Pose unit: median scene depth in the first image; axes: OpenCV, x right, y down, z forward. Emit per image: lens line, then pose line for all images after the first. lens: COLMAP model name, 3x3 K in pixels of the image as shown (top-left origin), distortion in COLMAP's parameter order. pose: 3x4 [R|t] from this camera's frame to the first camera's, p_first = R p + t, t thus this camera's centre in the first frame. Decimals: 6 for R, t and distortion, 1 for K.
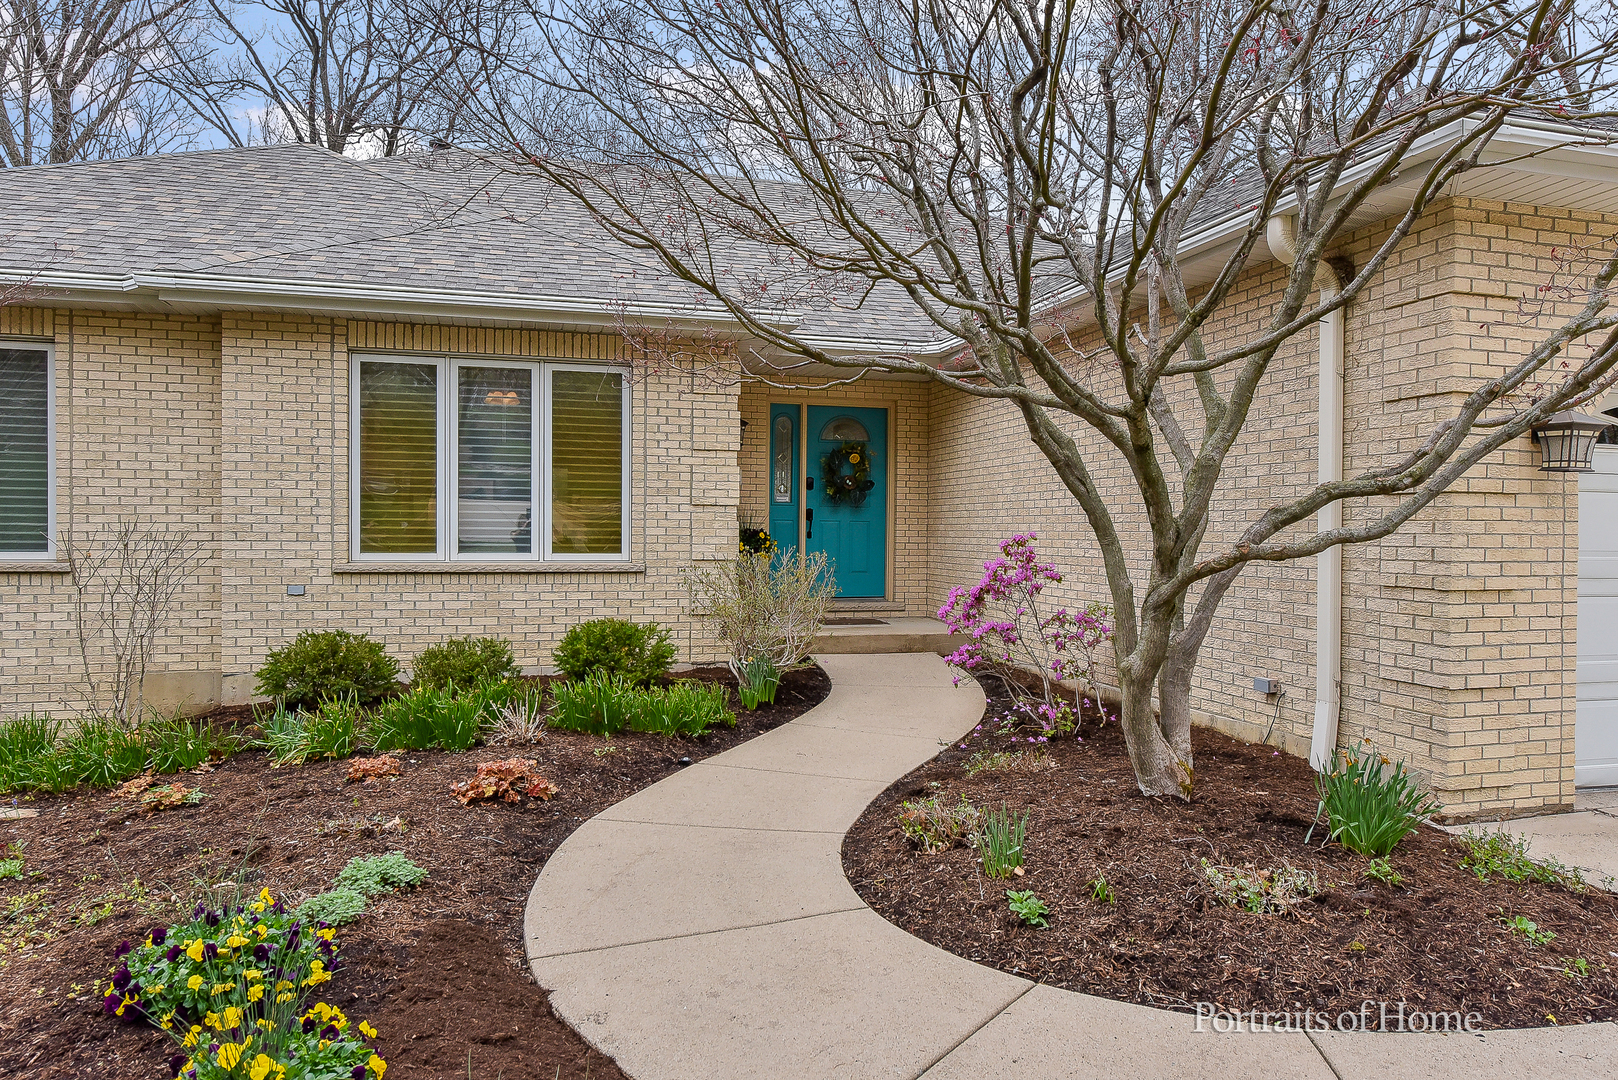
lens RADIAL K [[1022.9, 0, 811.0], [0, 1022.9, 531.8], [0, 0, 1]] dist [-0.004669, 0.000318]
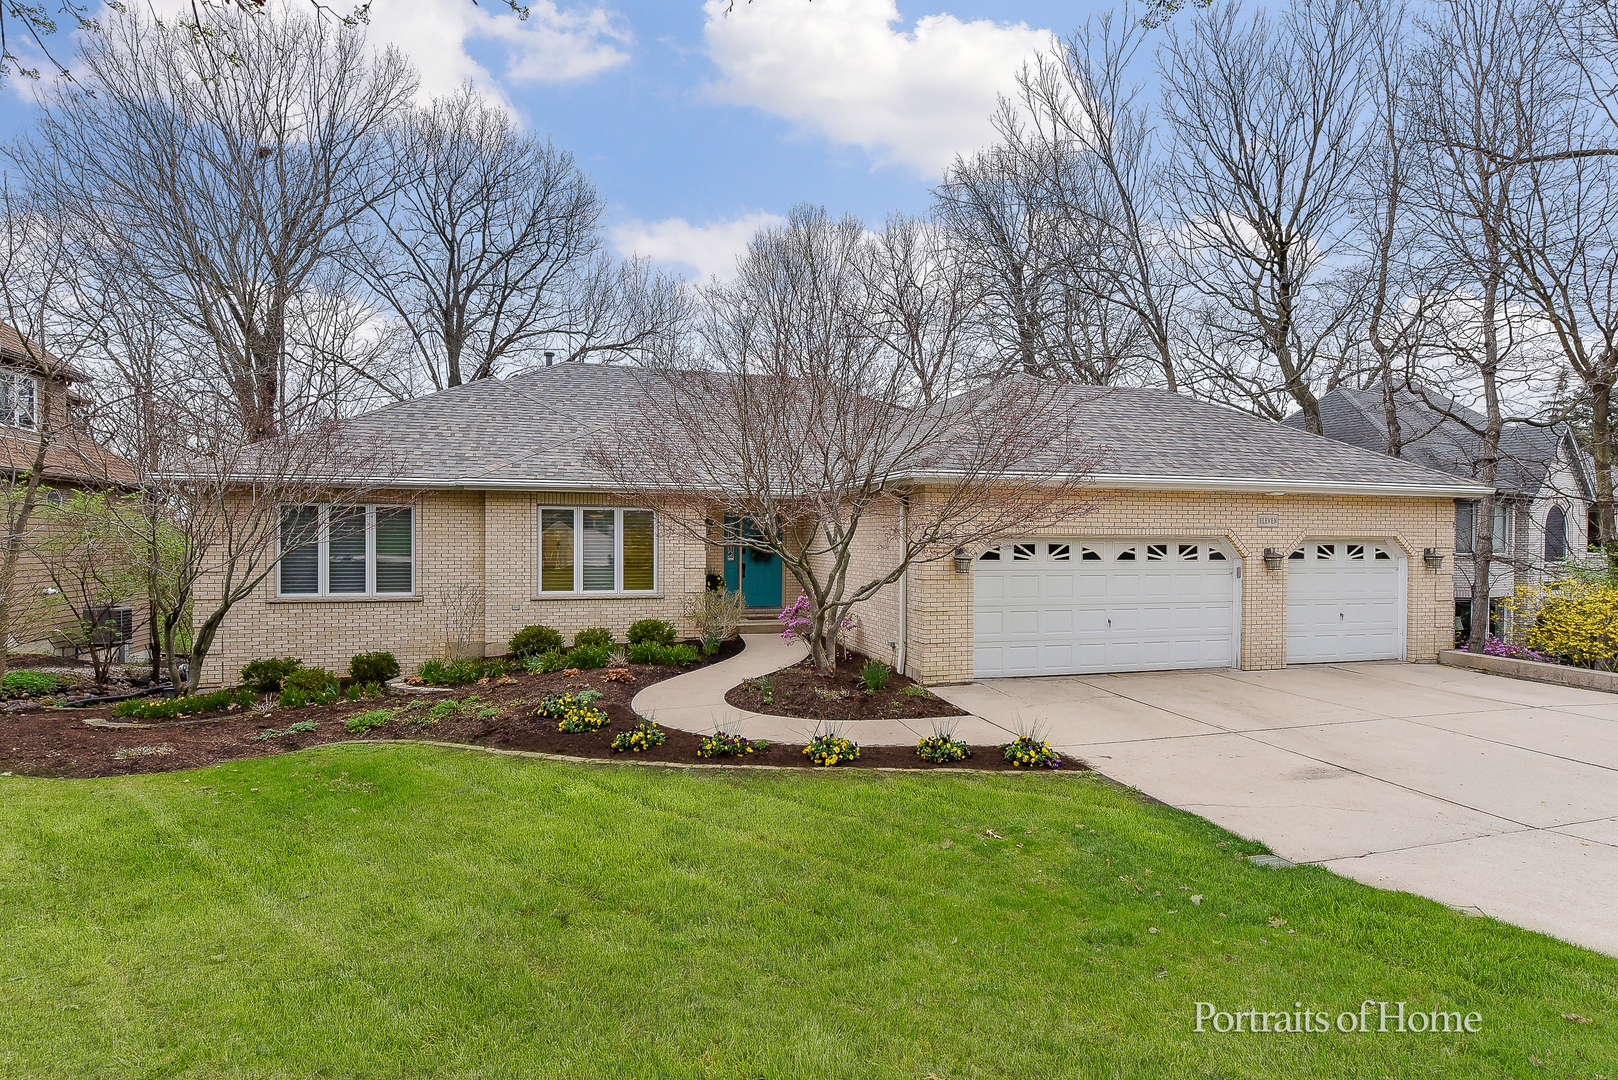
lens RADIAL K [[825.8, 0, 809.0], [0, 825.8, 540.0], [0, 0, 1]] dist [0.000096, -0.000018]
pose [[0.999886, -0.002174, 0.014914, 0.198576], [0.002120, 0.999991, 0.003590, -0.142318], [-0.014922, -0.003557, 0.999882, -1.255393]]
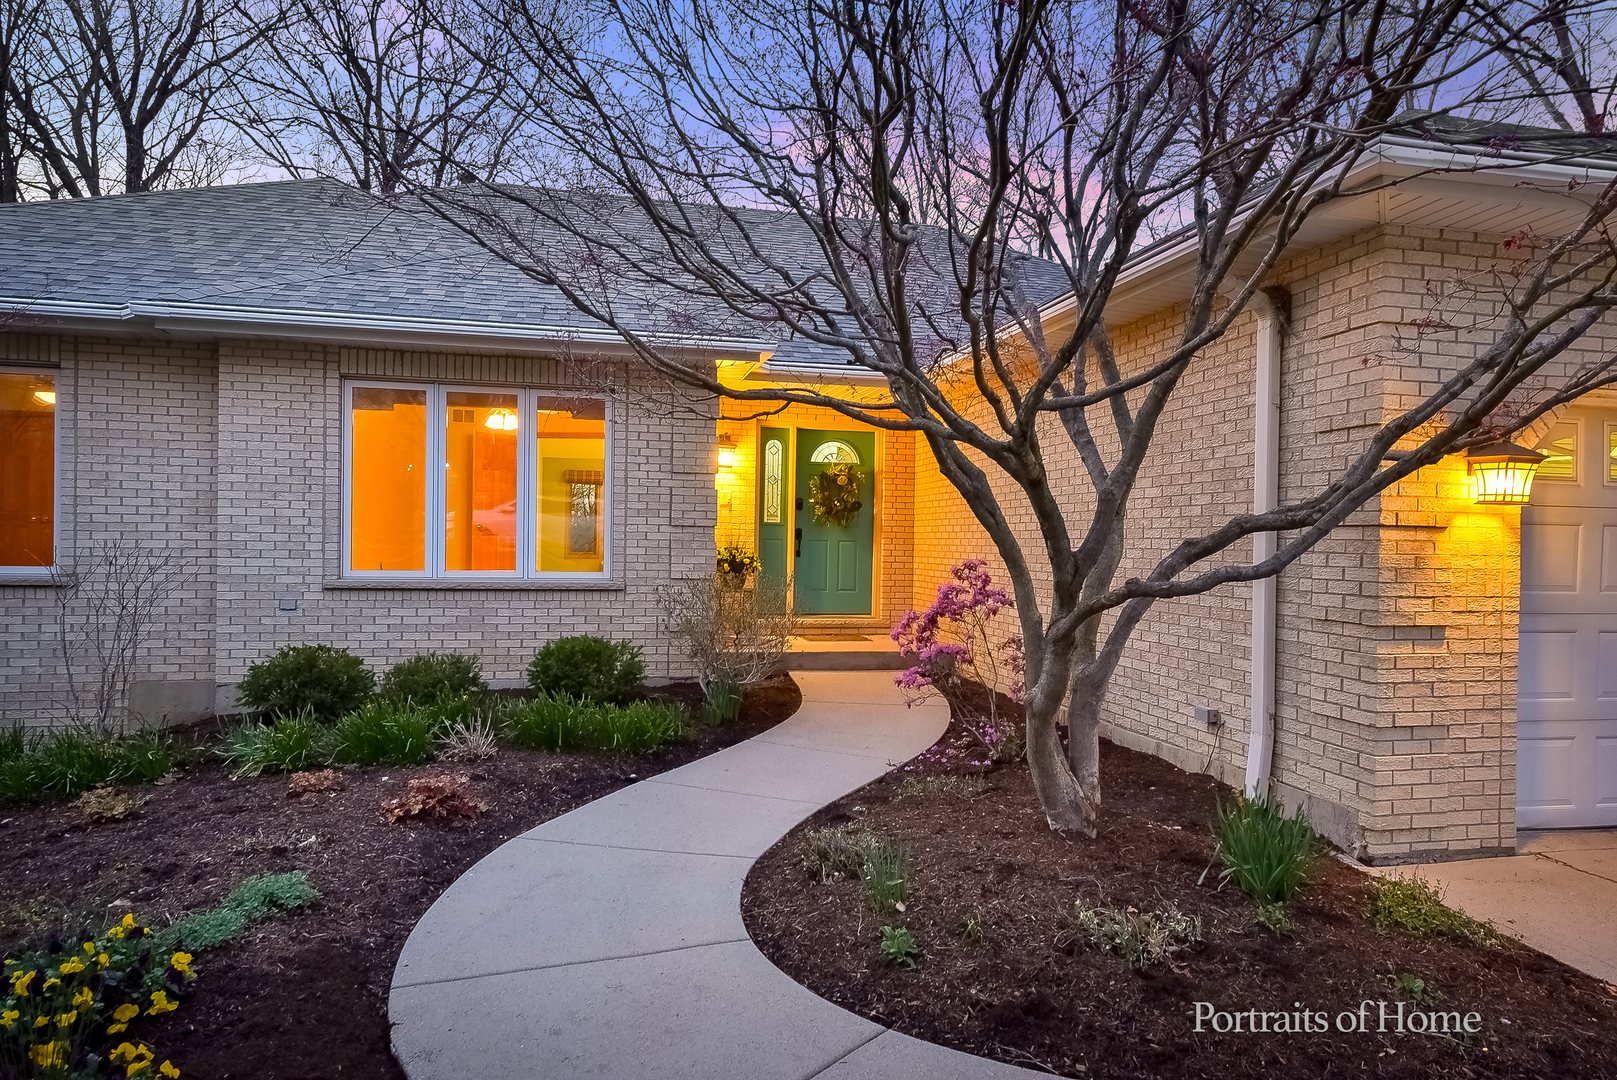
lens RADIAL K [[970.8, 0, 808.5], [0, 970.8, 540.0], [0, 0, 1]] dist [0.017687, -0.001166]
pose [[0.998909, 0.008441, -0.045935, 0.103029], [-0.008623, 0.999956, -0.003770, -0.014059], [0.045902, 0.004162, 0.998937, 0.031316]]
